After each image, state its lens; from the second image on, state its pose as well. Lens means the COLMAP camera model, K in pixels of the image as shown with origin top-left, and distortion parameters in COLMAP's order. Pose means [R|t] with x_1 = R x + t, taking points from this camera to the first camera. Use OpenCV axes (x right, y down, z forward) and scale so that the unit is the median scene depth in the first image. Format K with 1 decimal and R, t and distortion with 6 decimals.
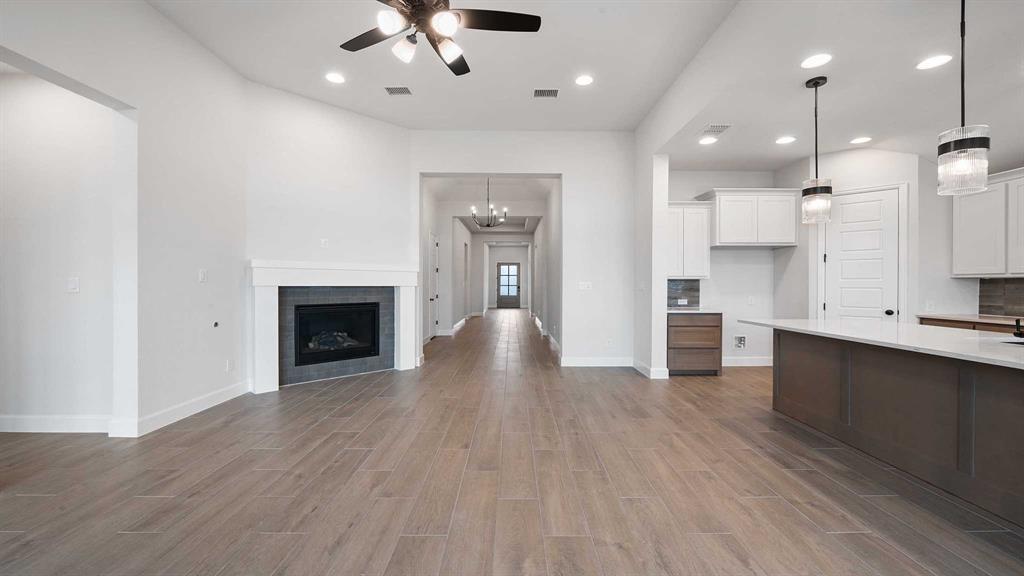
lens RADIAL K [[417.2, 0, 514.9], [0, 417.2, 286.6], [0, 0, 1]] dist [-0.018440, -0.000058]
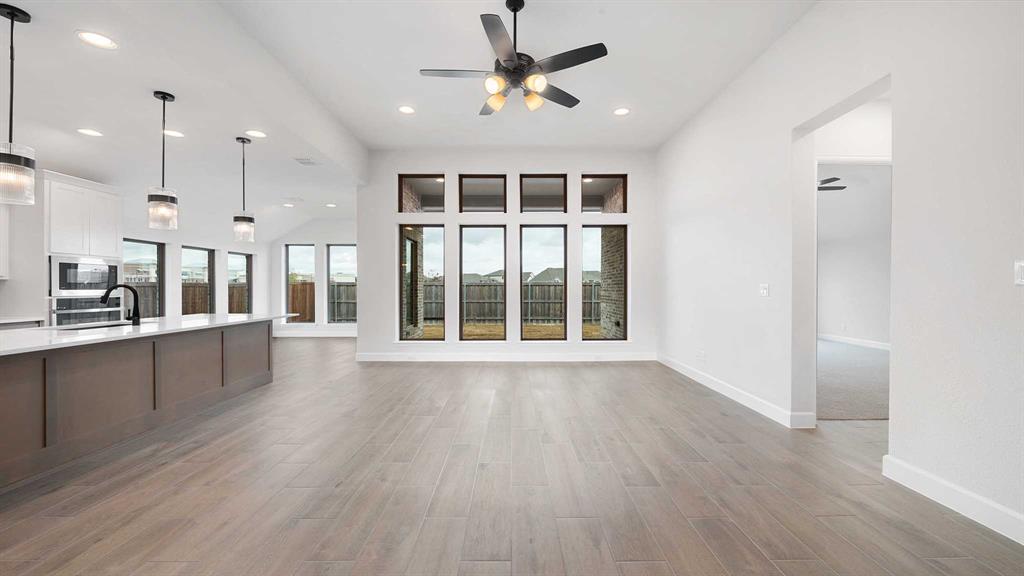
lens RADIAL K [[417.2, 0, 508.9], [0, 417.2, 289.8], [0, 0, 1]] dist [-0.018440, -0.000058]
pose [[-0.999898, -0.004076, 0.013719, -0.190689], [-0.003923, 0.999930, 0.011199, -0.011861], [-0.013764, 0.011144, -0.999843, 1.954408]]
